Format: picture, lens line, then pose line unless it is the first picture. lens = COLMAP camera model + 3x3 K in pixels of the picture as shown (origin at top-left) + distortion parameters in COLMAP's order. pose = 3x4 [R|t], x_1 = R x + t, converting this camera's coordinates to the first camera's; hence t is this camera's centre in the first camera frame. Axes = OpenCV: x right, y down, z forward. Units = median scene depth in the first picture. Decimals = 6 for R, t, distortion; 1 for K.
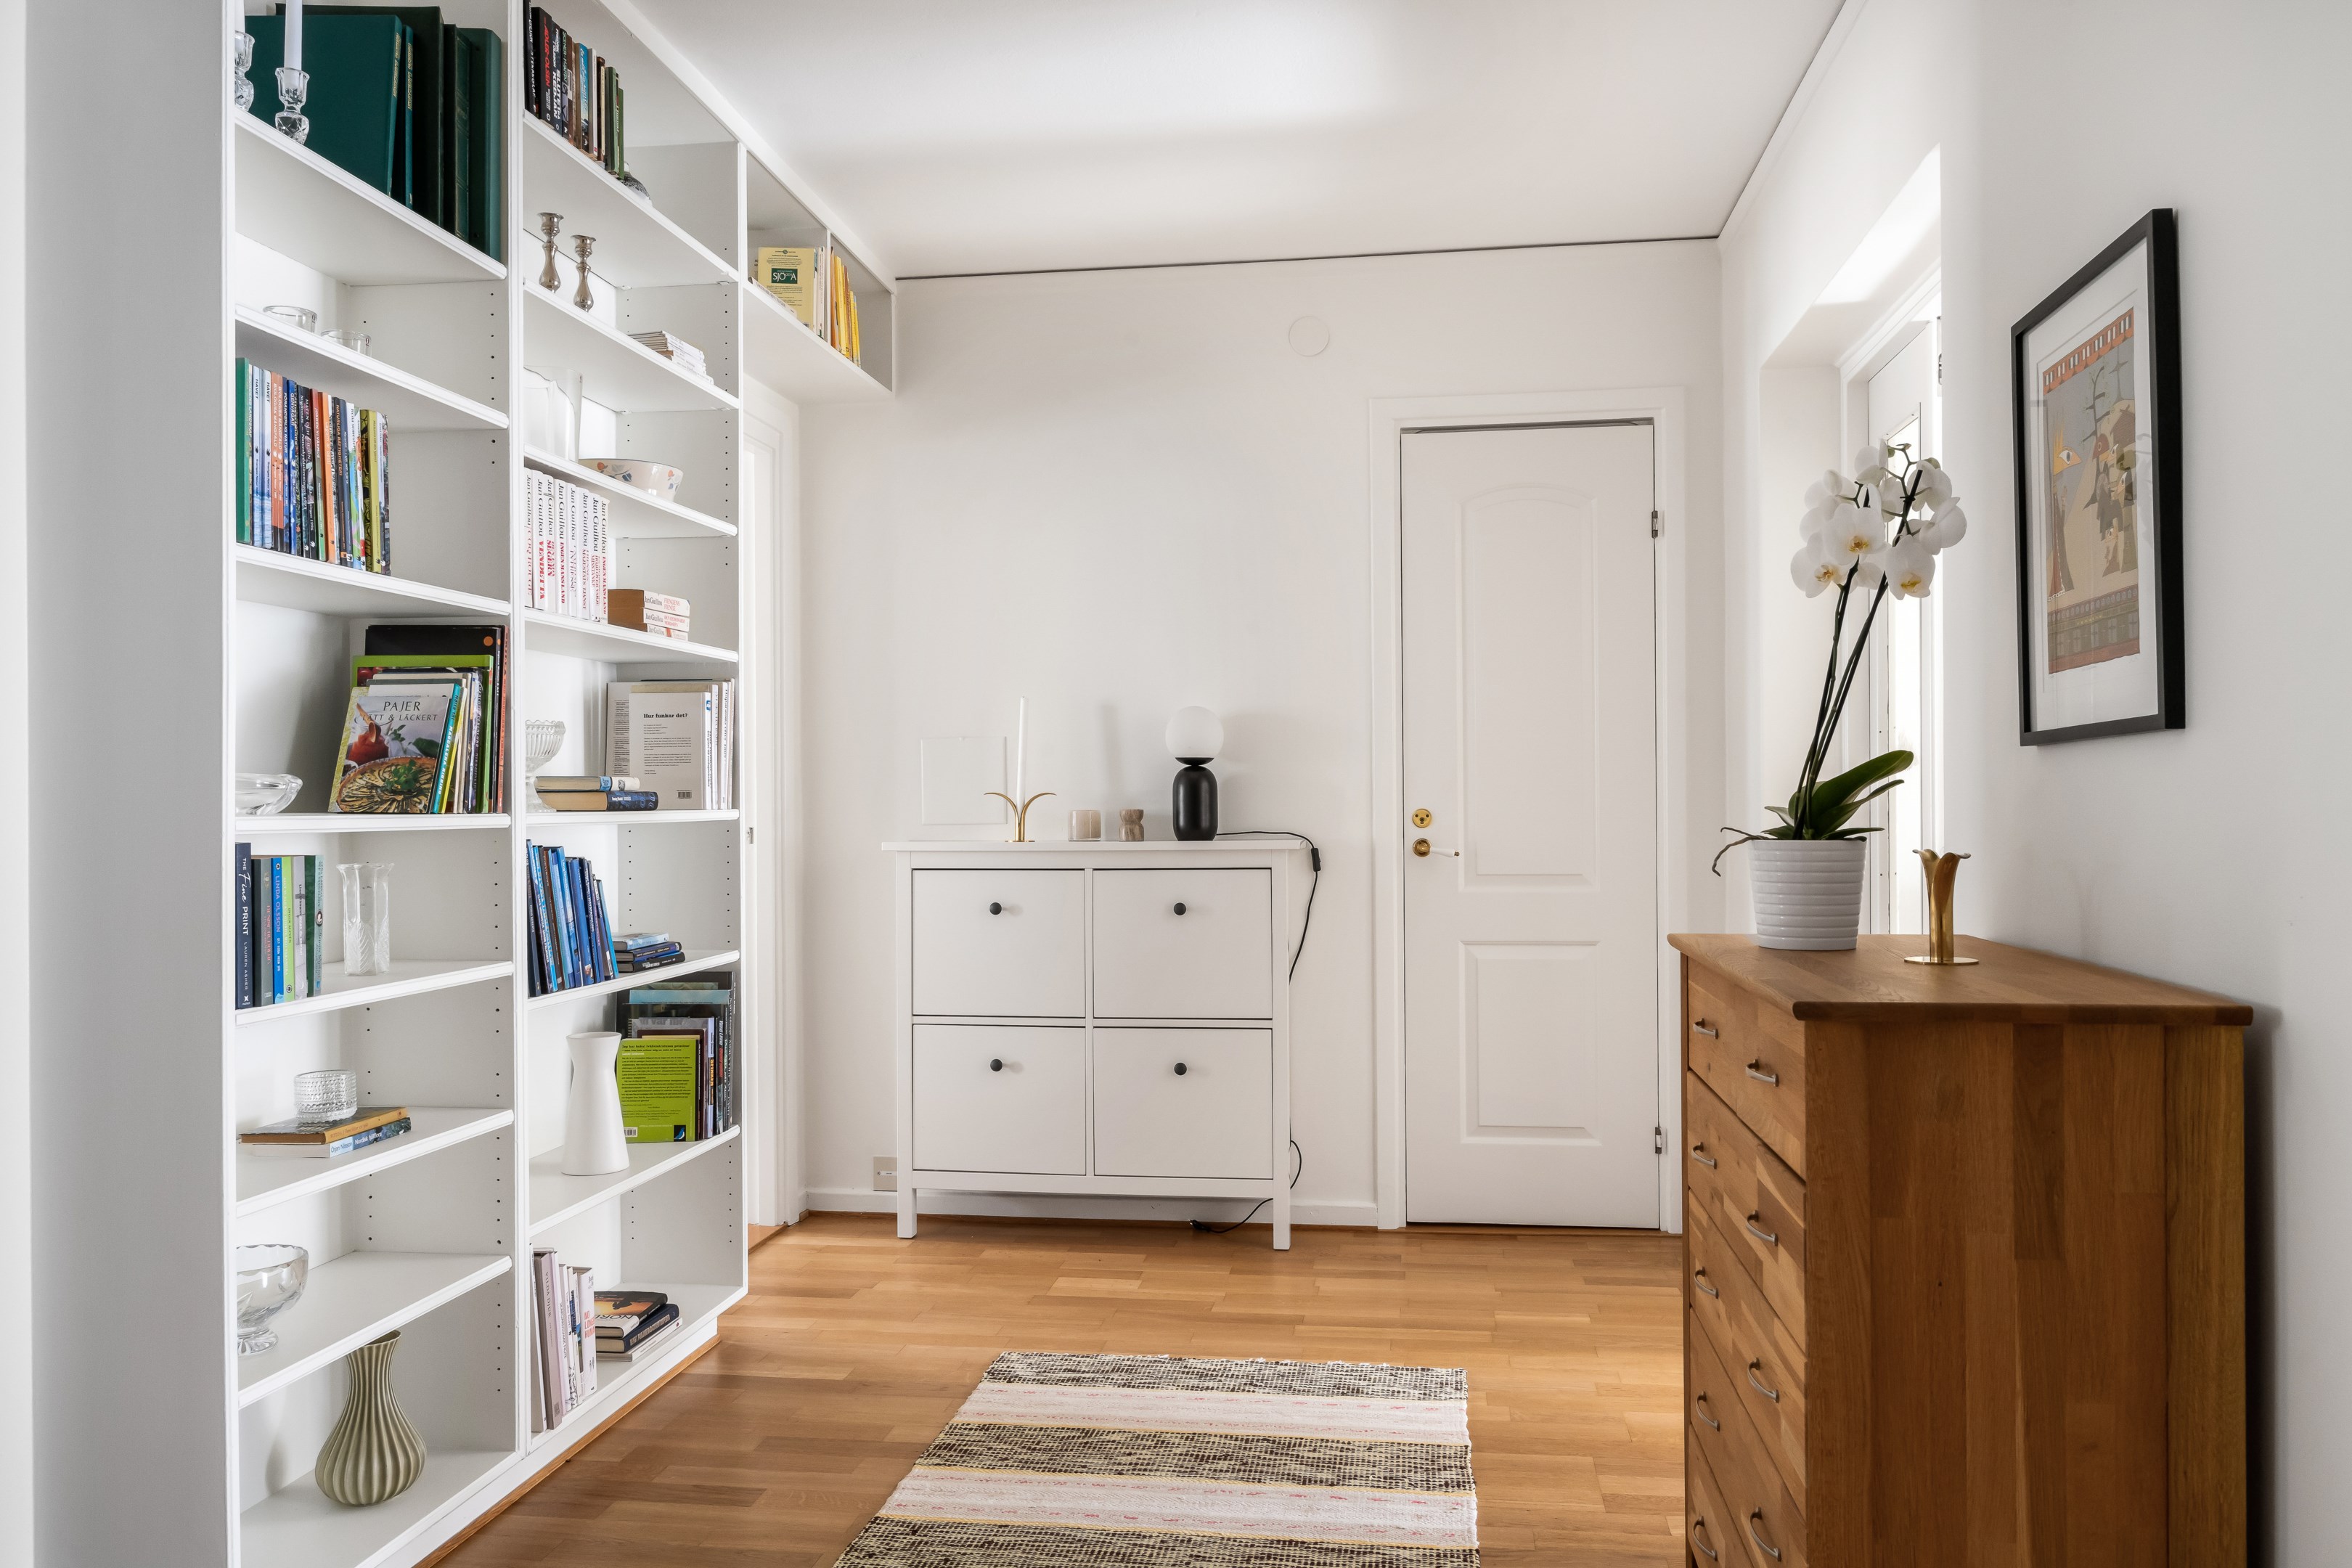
lens RADIAL K [[1732.1, 0, 1171.5], [0, 1732.1, 786.5], [0, 0, 1]] dist [0.000799, 0.000331]
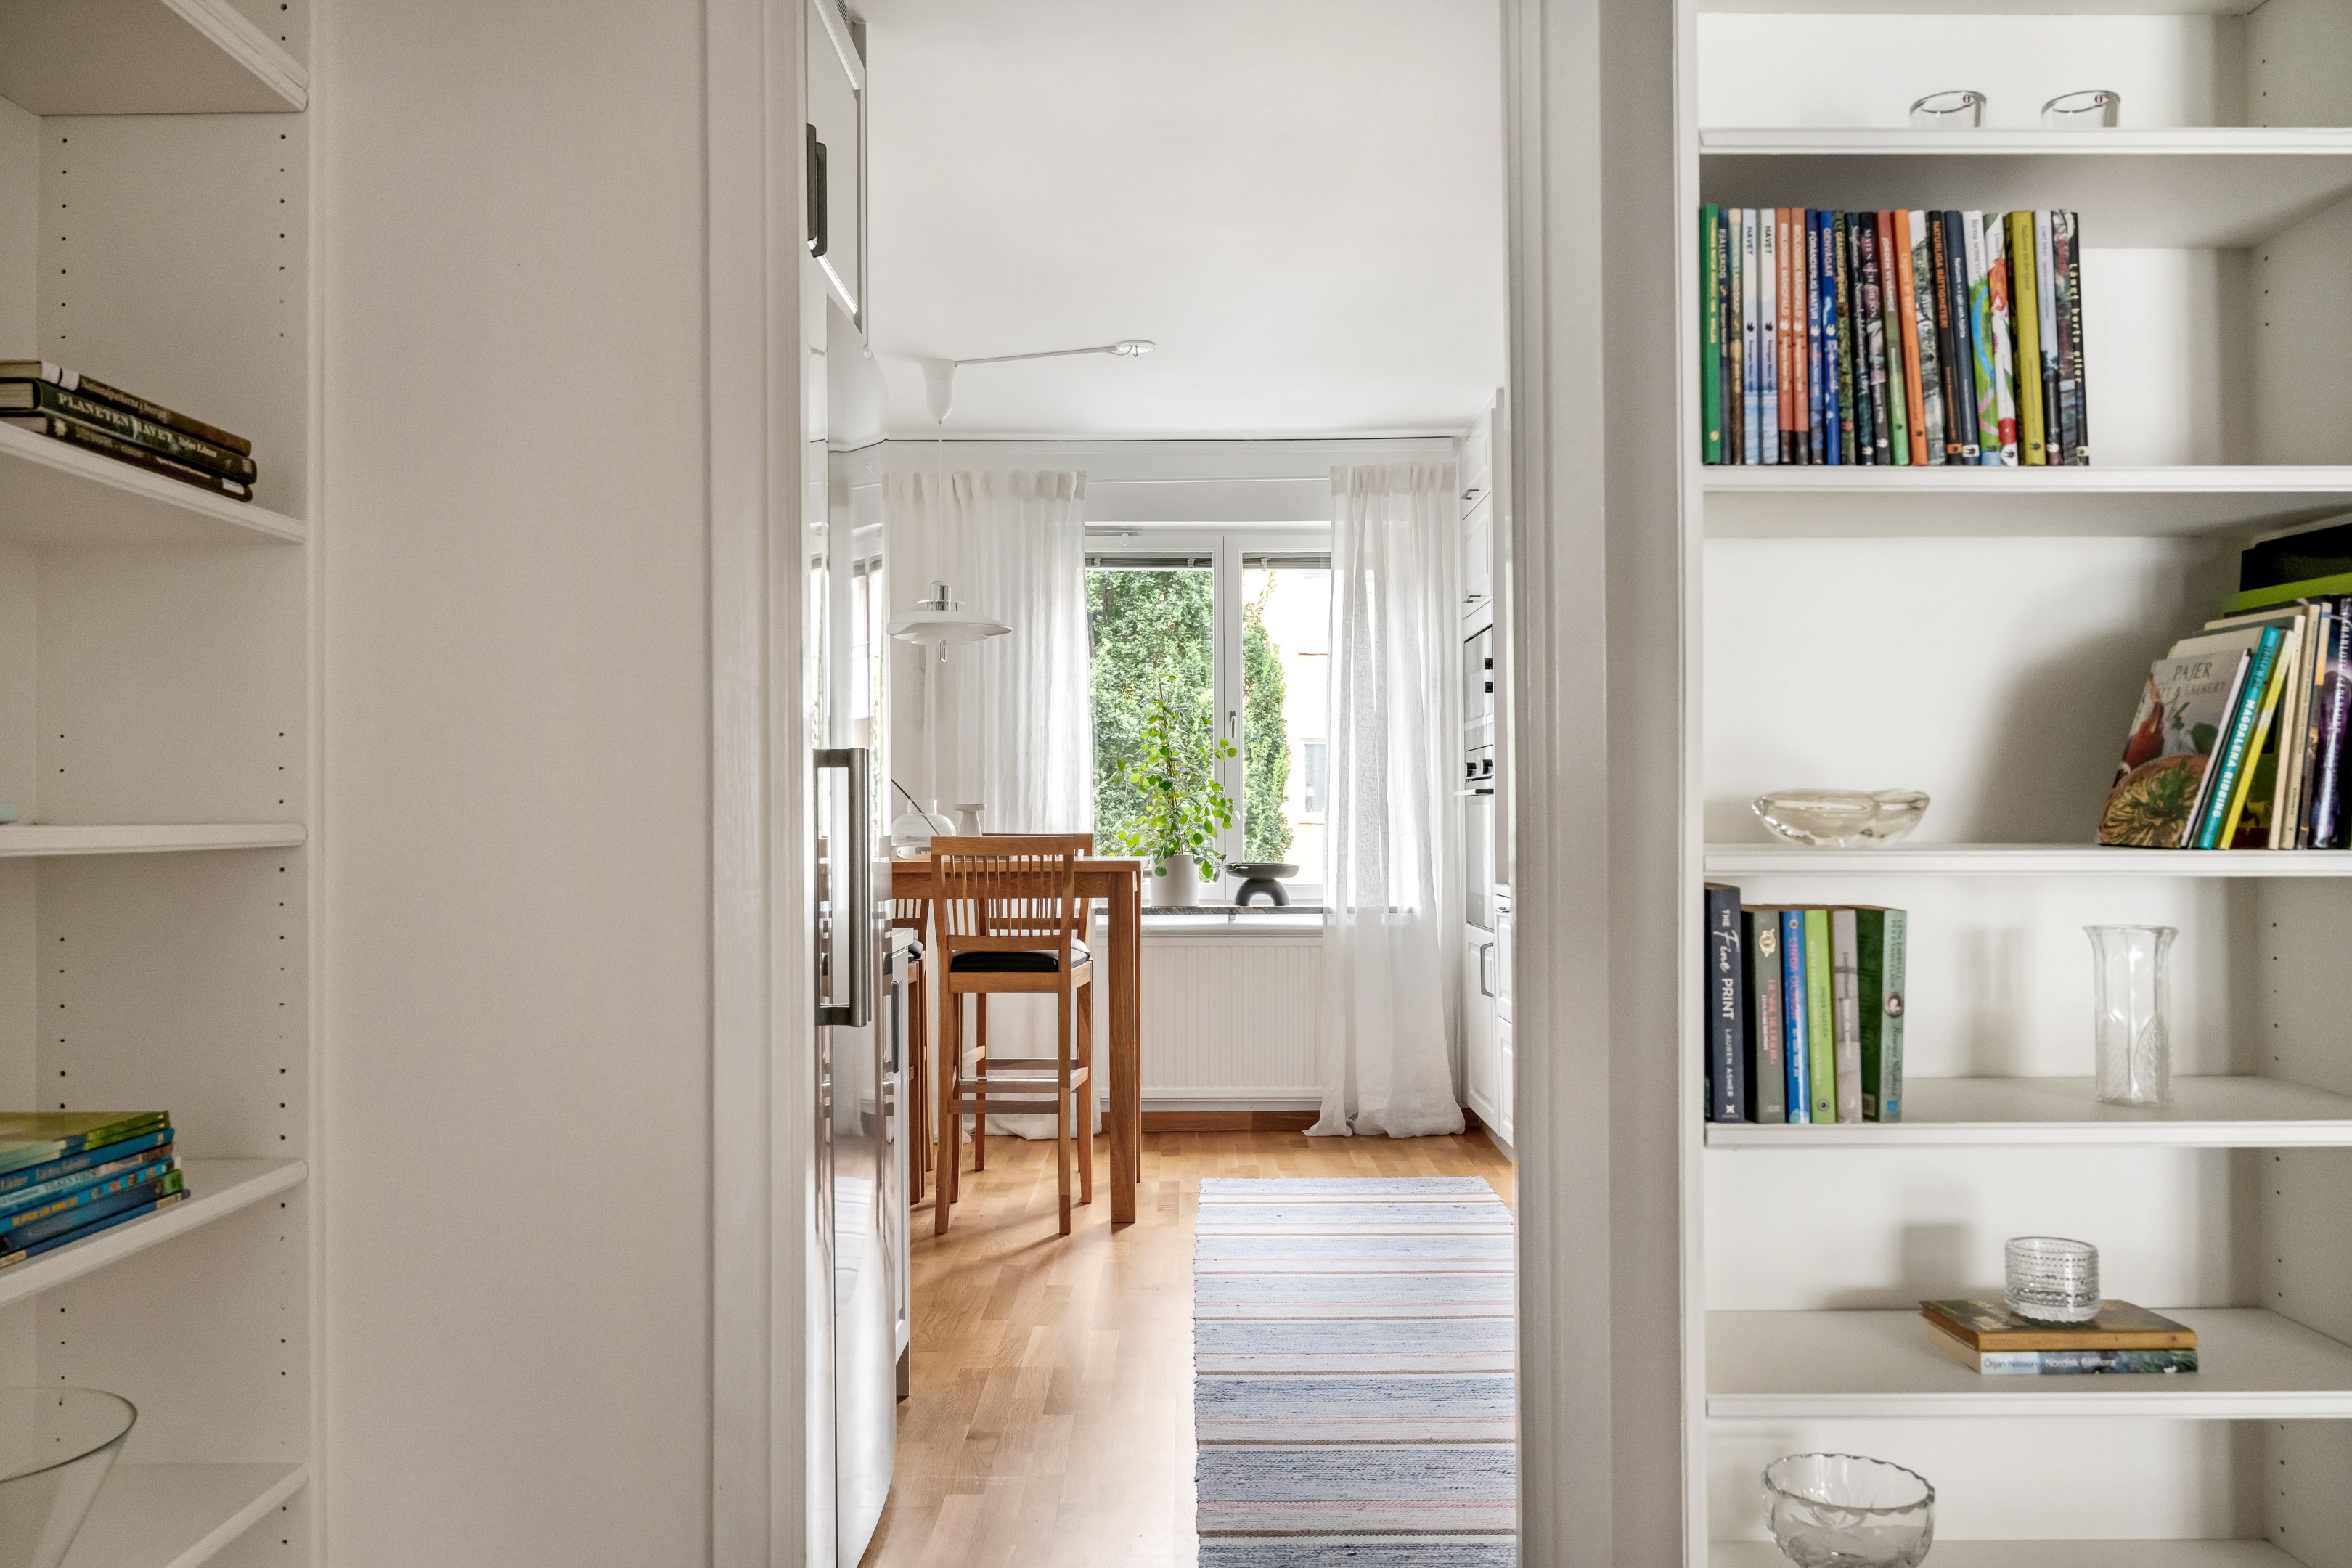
lens RADIAL K [[1816.4, 0, 1181.9], [0, 1816.4, 791.3], [0, 0, 1]] dist [-0.012703, 0.005043]
pose [[0.153309, -0.014231, -0.988076, 0.124369], [0.009162, 0.999874, -0.012980, 0.000786], [0.988136, -0.007063, 0.153420, 0.517035]]
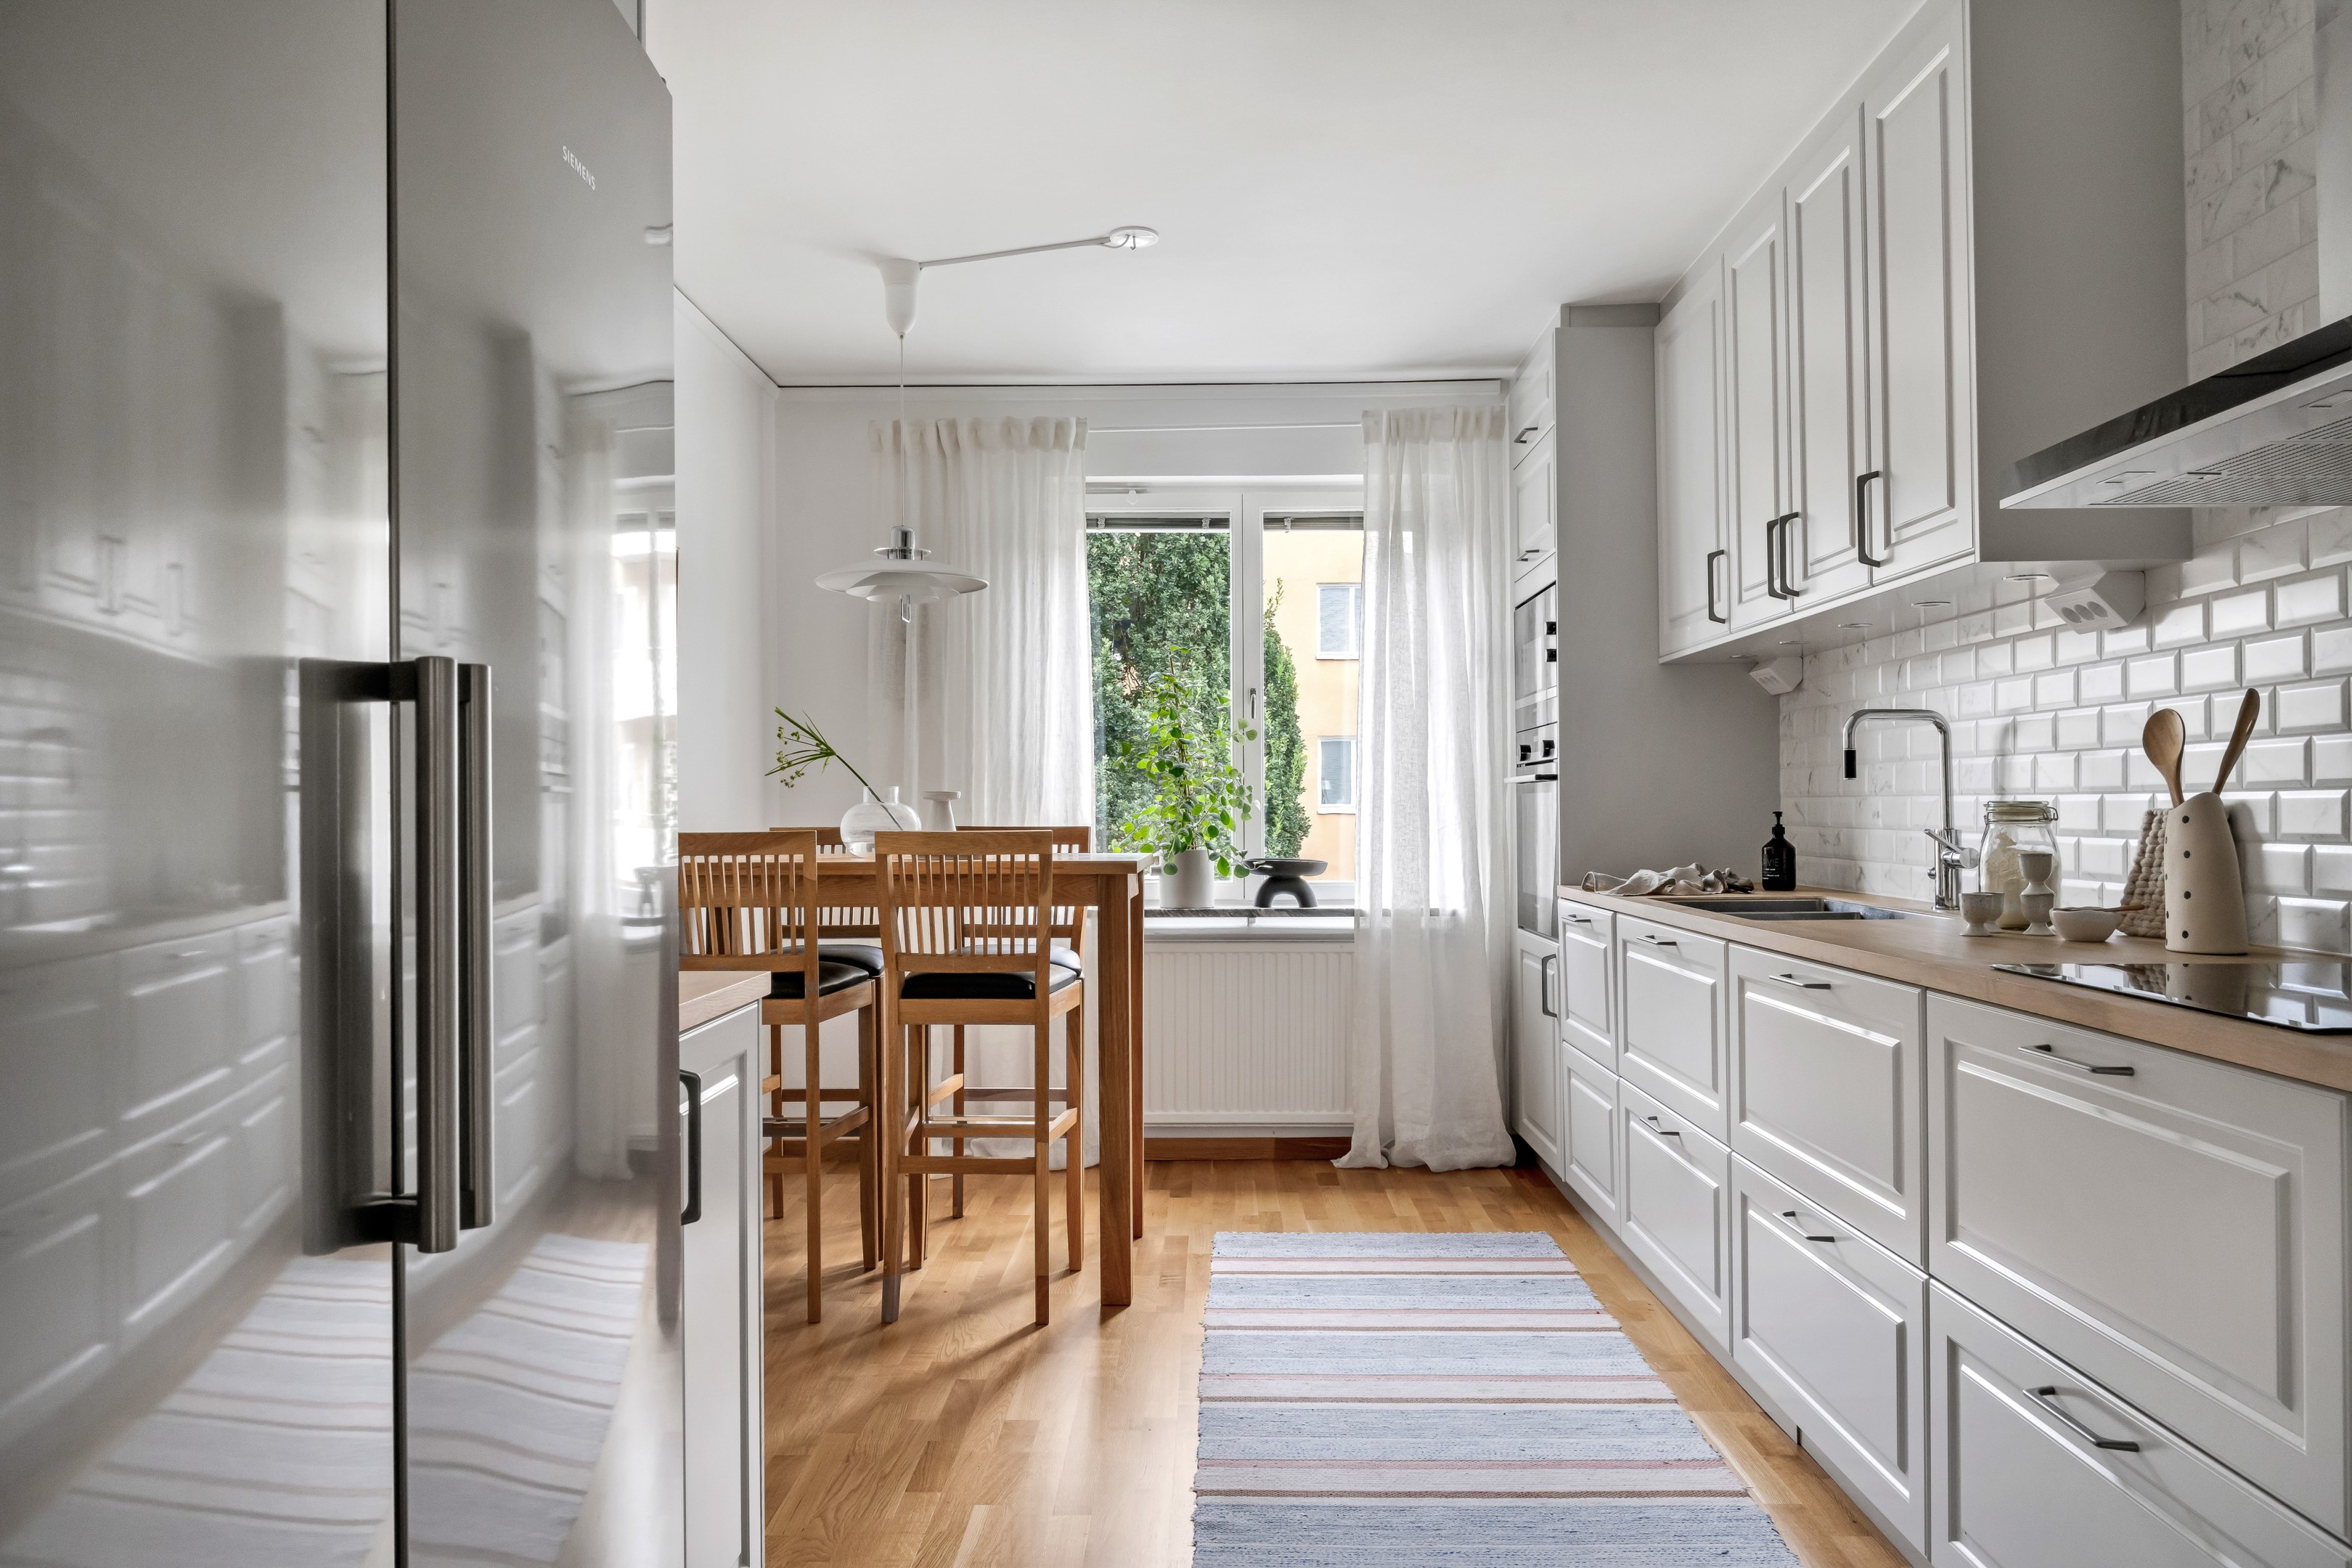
lens RADIAL K [[1553.2, 0, 1152.2], [0, 1553.2, 802.5], [0, 0, 1]] dist [-0.047514, -0.001554]
pose [[0.115515, -0.003871, -0.993298, -0.420684], [0.009318, 0.999953, -0.002813, 0.002693], [0.993262, -0.008931, 0.115545, 0.620347]]
